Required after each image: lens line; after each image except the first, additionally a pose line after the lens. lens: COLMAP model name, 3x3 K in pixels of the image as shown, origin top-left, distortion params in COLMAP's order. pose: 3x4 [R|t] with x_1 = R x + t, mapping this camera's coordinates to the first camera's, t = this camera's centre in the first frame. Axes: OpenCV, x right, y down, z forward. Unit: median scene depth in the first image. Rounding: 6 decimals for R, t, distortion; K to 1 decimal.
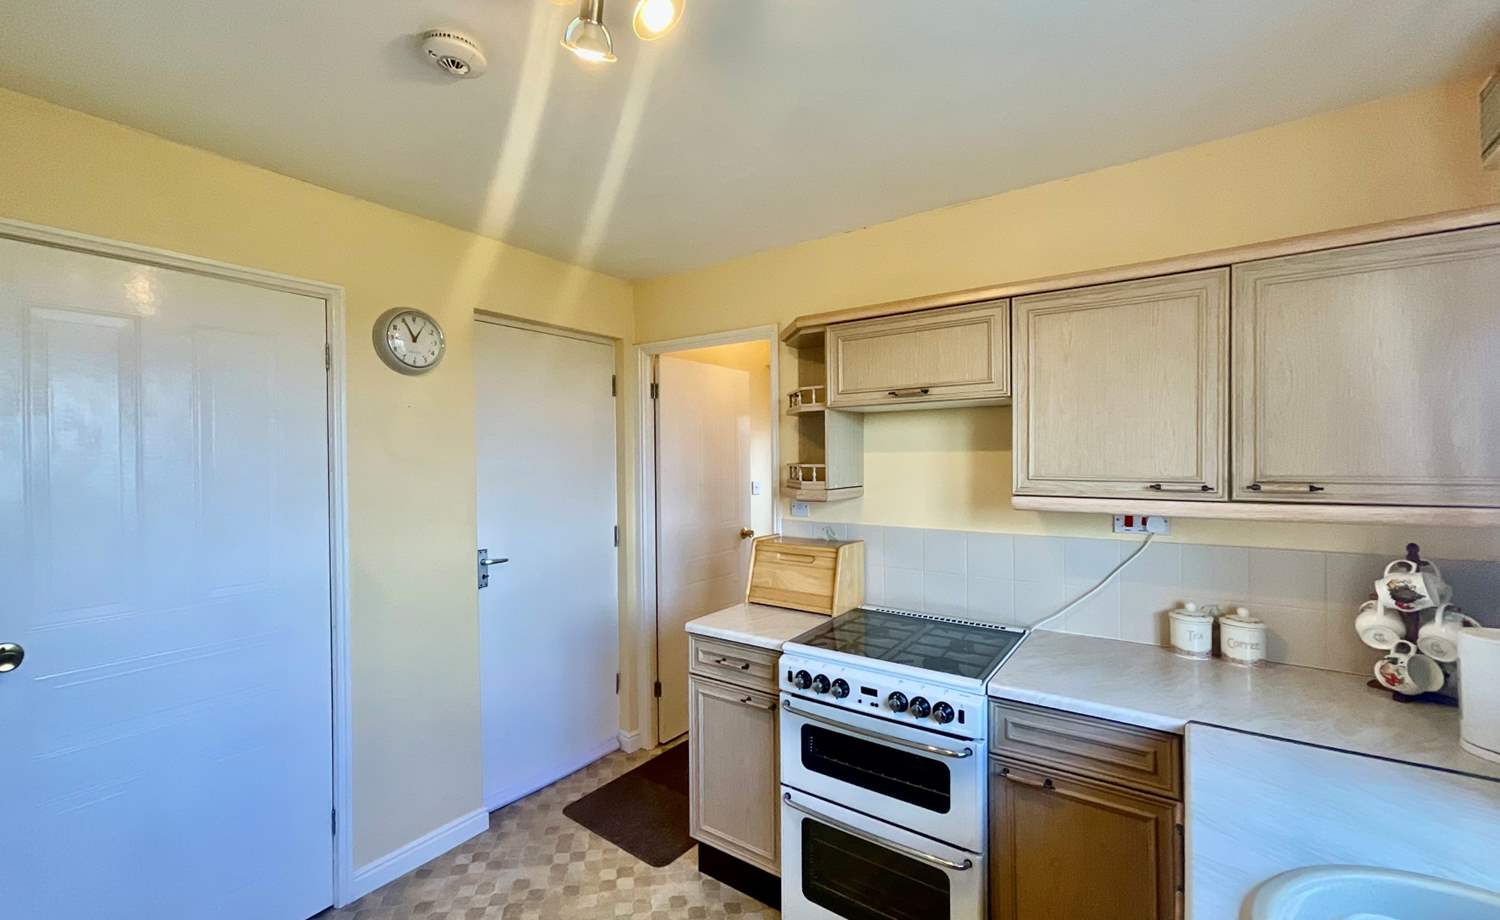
lens RADIAL K [[626.4, 0, 750.0], [0, 626.4, 460.0], [0, 0, 1]] dist [0.028658, 0.000024]
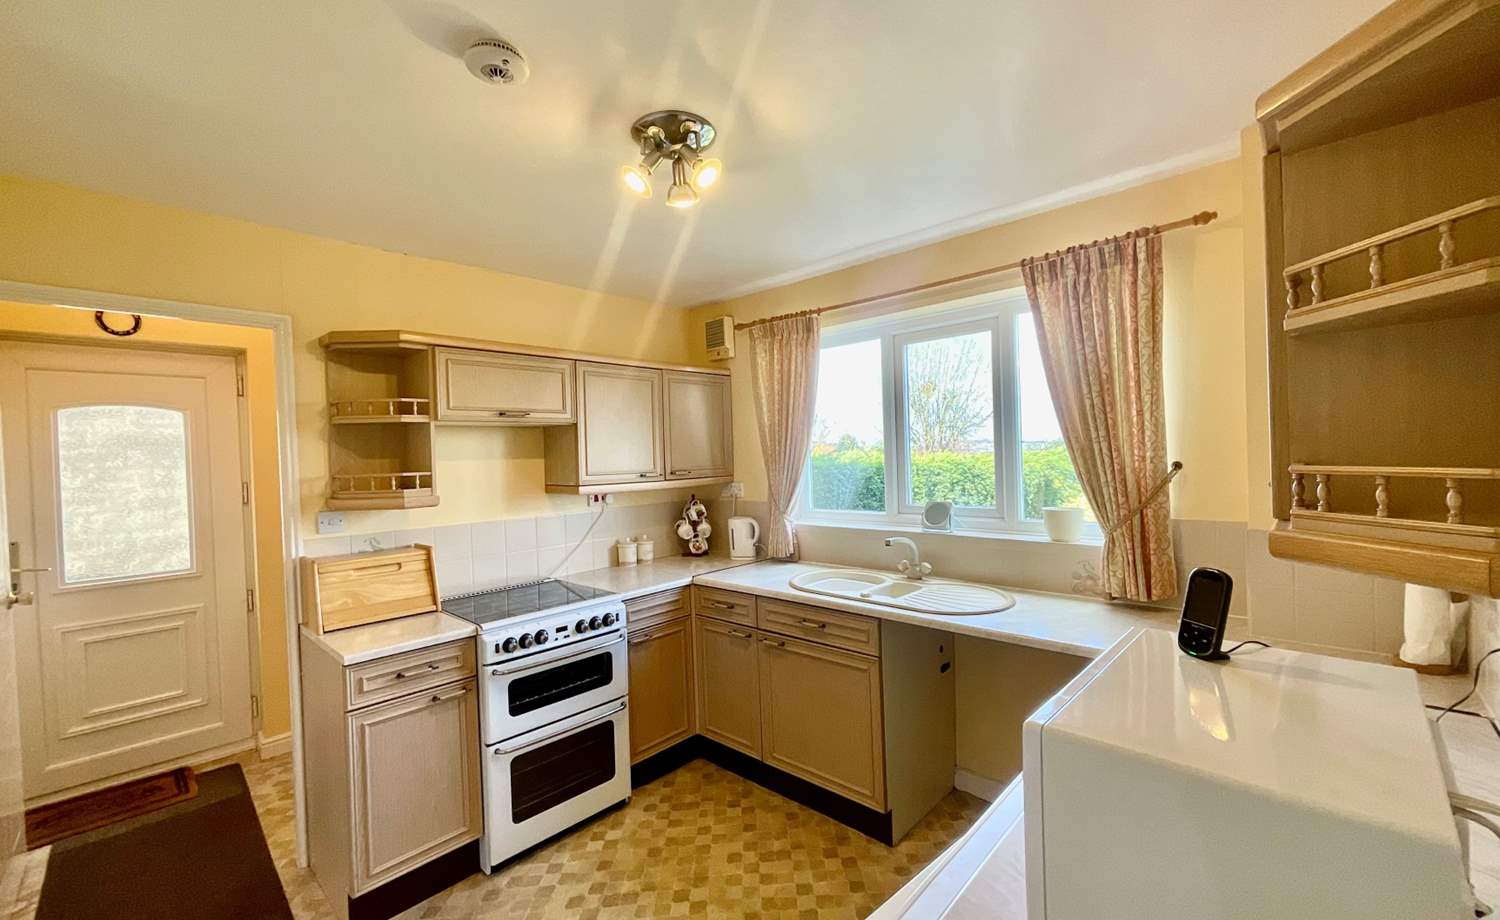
lens RADIAL K [[608.7, 0, 750.0], [0, 608.7, 460.0], [0, 0, 1]] dist [0.127887, -0.000003]
pose [[0.170574, -0.009431, 0.985300, -1.030047], [0.030462, 0.999527, 0.004293, -0.002138], [-0.984874, 0.029282, 0.170780, 0.317812]]
